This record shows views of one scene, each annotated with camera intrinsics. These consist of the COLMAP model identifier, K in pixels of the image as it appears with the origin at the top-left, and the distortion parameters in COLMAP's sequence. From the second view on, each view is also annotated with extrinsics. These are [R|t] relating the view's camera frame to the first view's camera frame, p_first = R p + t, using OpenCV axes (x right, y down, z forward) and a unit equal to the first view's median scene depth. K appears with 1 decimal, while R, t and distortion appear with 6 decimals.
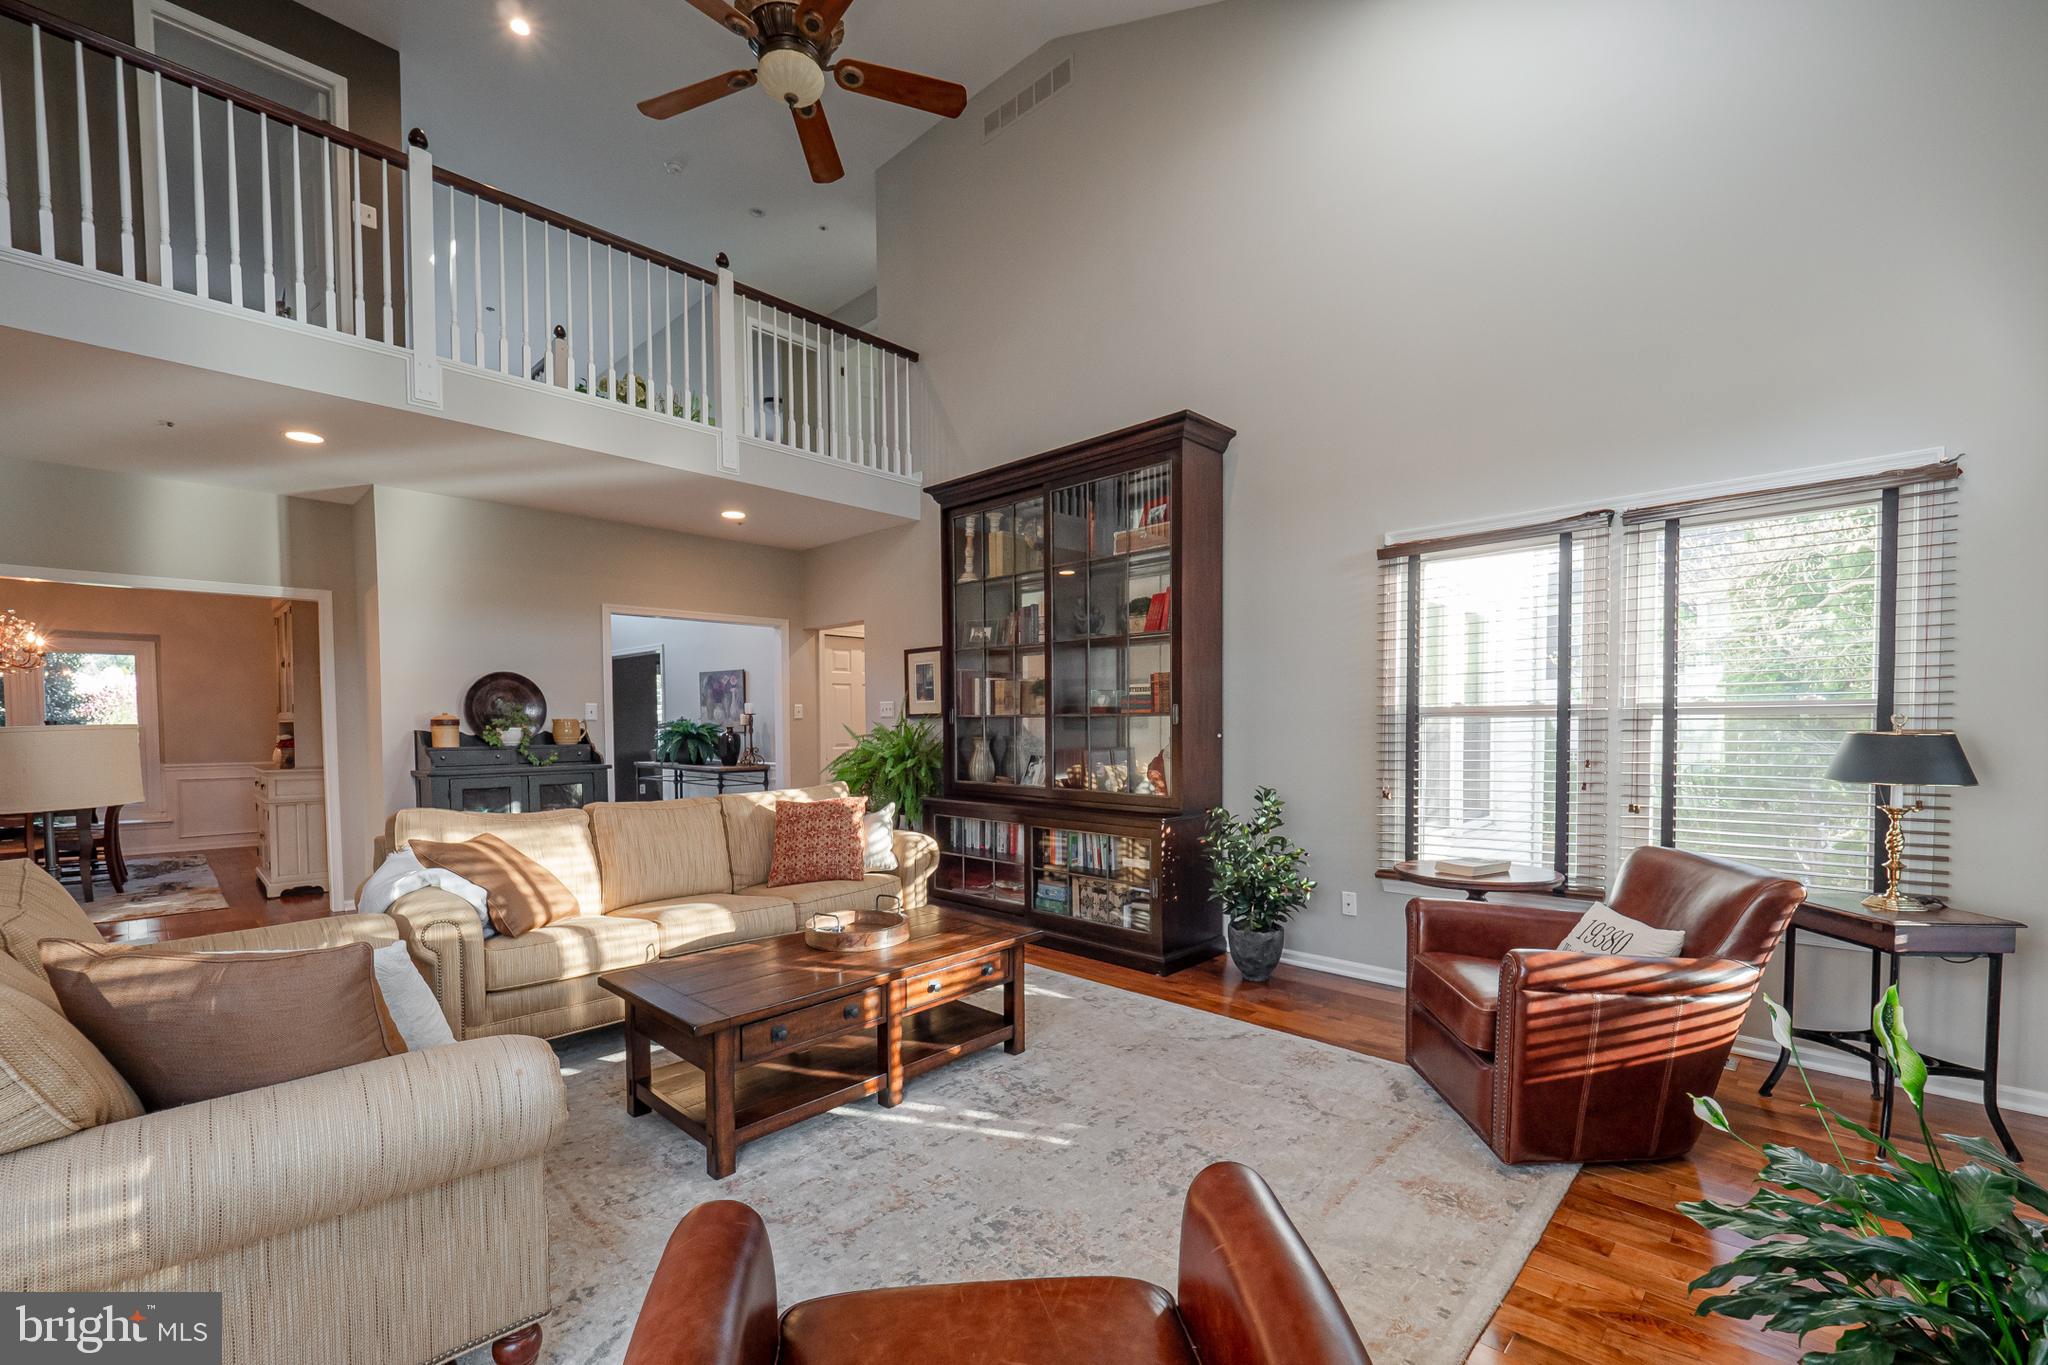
lens RADIAL K [[862.4, 0, 1004.4], [0, 862.4, 756.4], [0, 0, 1]] dist [-0.006577, -0.001340]
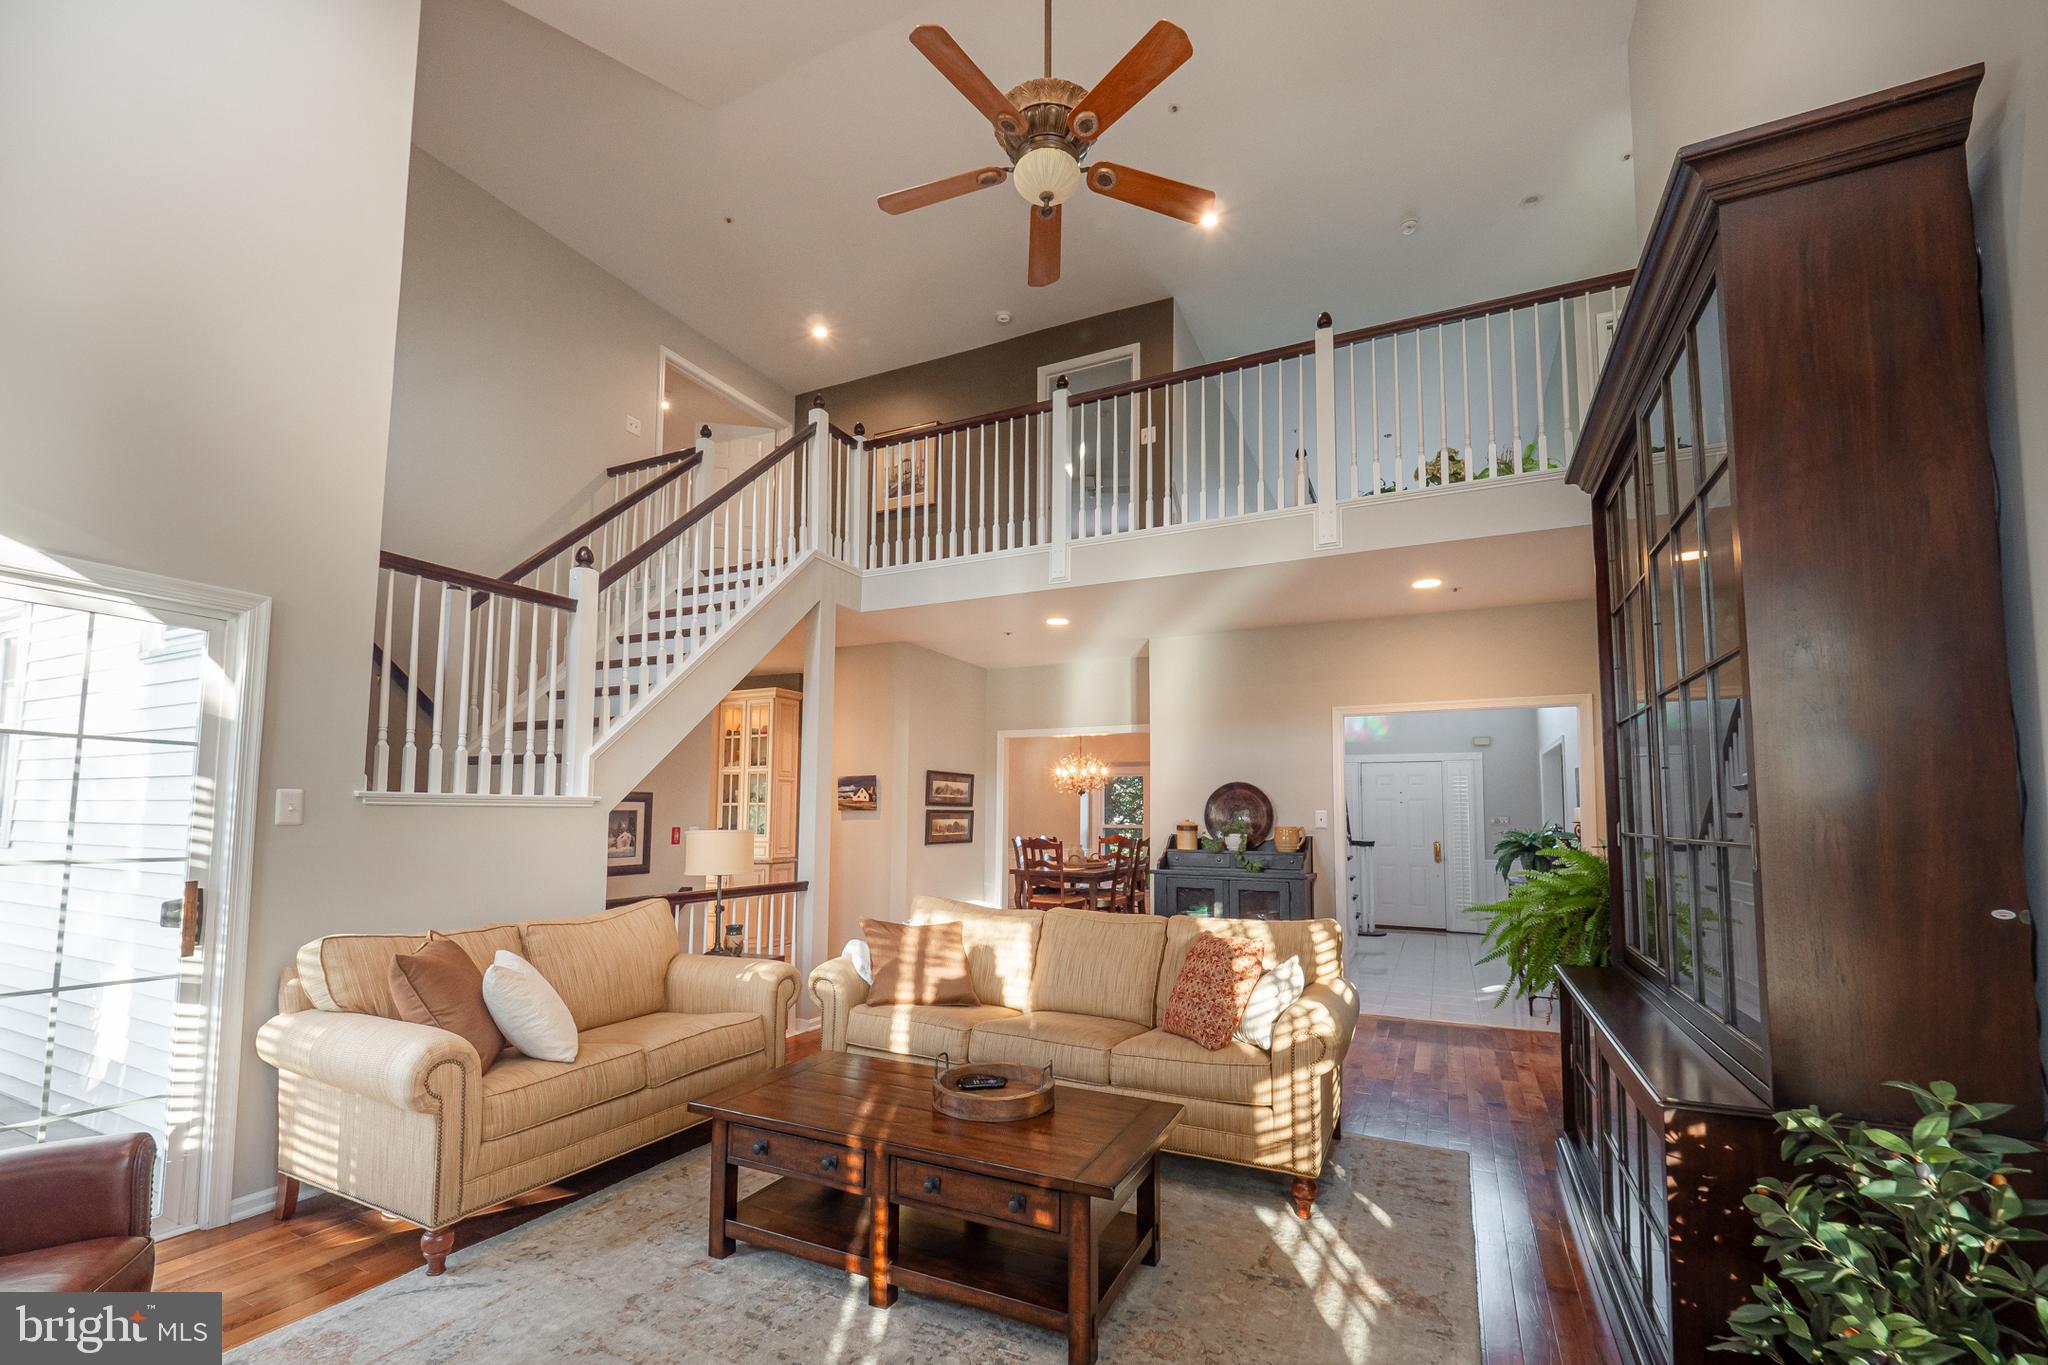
lens RADIAL K [[862.4, 0, 1038.7], [0, 862.4, 759.7], [0, 0, 1]] dist [-0.006577, -0.001340]
pose [[0.311020, -0.056510, -0.948722, 0.449943], [-0.046847, 0.996106, -0.074690, -0.040252], [0.949248, 0.067675, 0.307162, 0.516547]]
